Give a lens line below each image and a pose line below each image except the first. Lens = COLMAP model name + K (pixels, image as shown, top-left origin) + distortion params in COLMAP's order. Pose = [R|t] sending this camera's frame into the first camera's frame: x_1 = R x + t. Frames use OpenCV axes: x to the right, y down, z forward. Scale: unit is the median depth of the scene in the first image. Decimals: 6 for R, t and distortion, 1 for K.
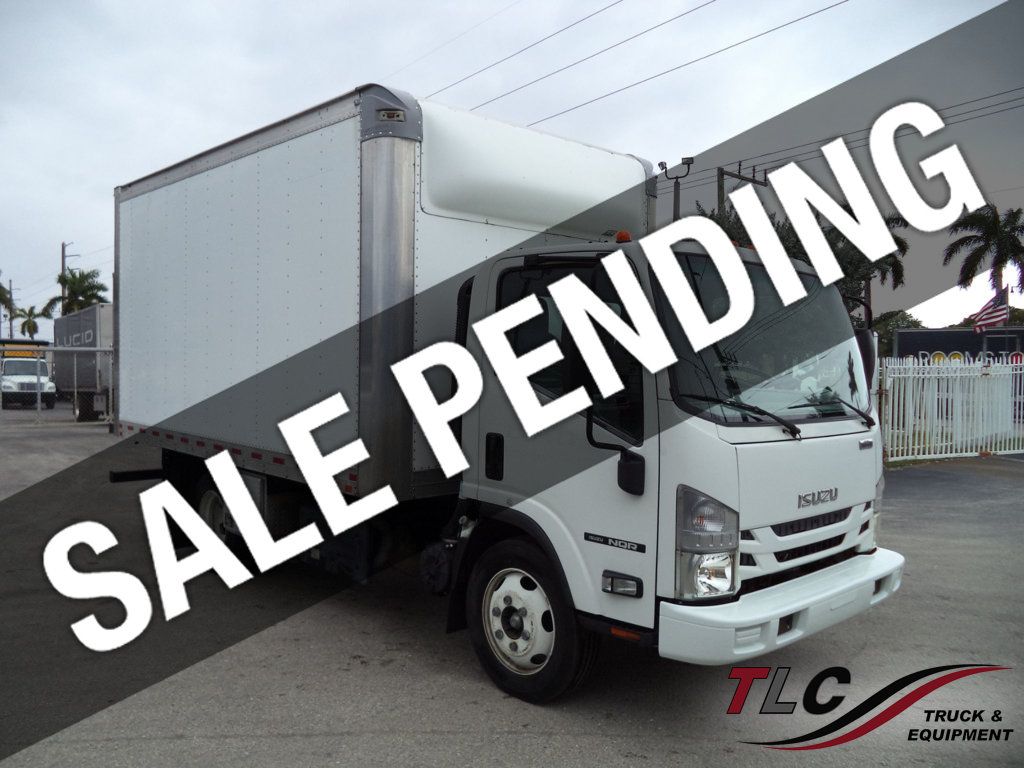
lens RADIAL K [[841.4, 0, 491.4], [0, 841.4, 381.3], [0, 0, 1]] dist [-0.003367, -0.005481]
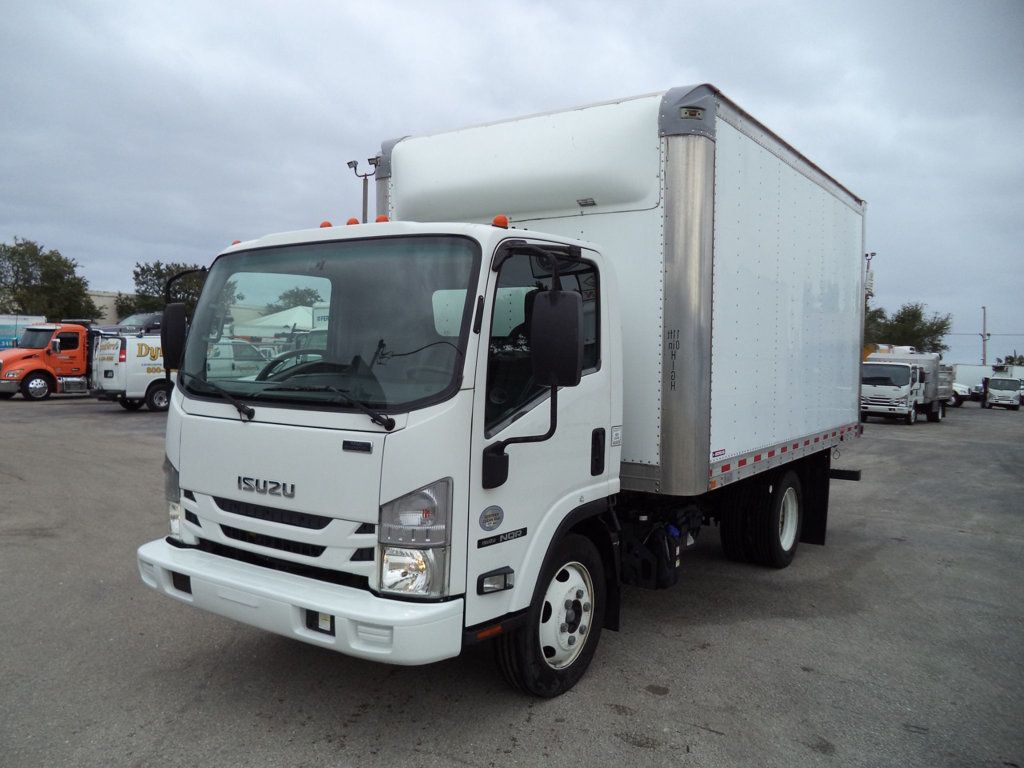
lens RADIAL K [[834.3, 0, 534.5], [0, 834.3, 380.3], [0, 0, 1]] dist [-0.006465, -0.010769]
pose [[0.259050, 0.015050, -0.965747, 1.261858], [-0.043987, 0.999025, 0.003770, 0.007003], [0.964862, 0.041504, 0.259459, 1.024105]]
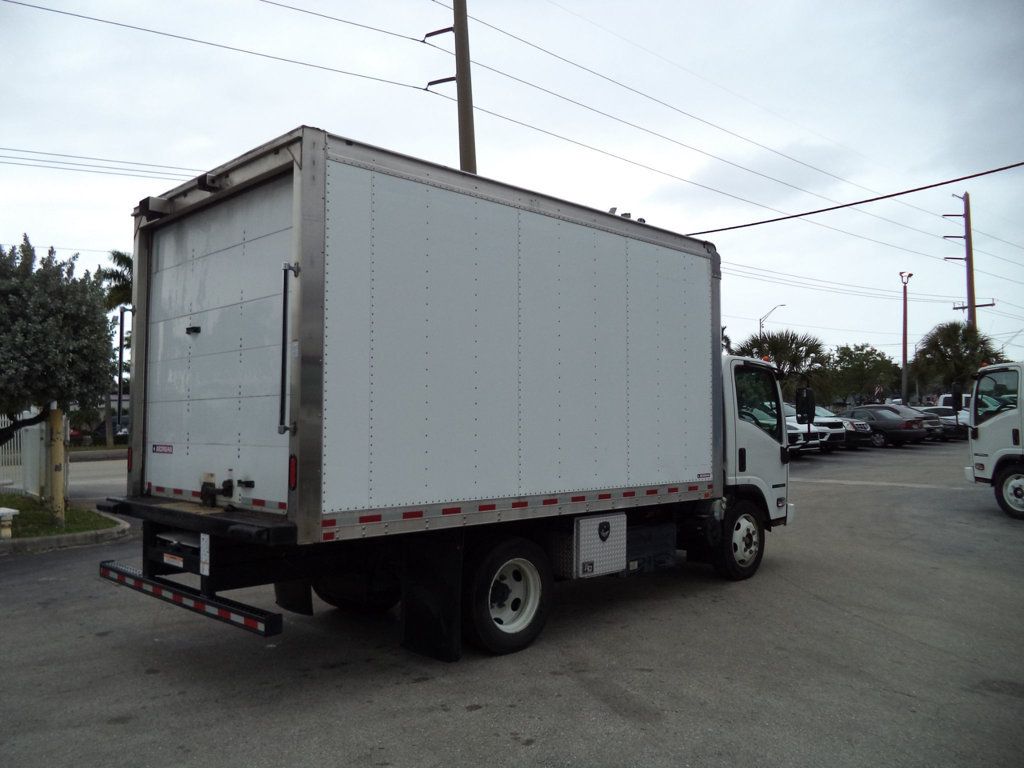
lens RADIAL K [[824.4, 0, 530.7], [0, 824.4, 382.7], [0, 0, 1]] dist [-0.005530, -0.010992]
pose [[-0.063645, 0.032208, 0.997453, -1.932344], [0.027445, 0.999158, -0.030512, -0.046657], [-0.997595, 0.025433, -0.064476, 1.645378]]
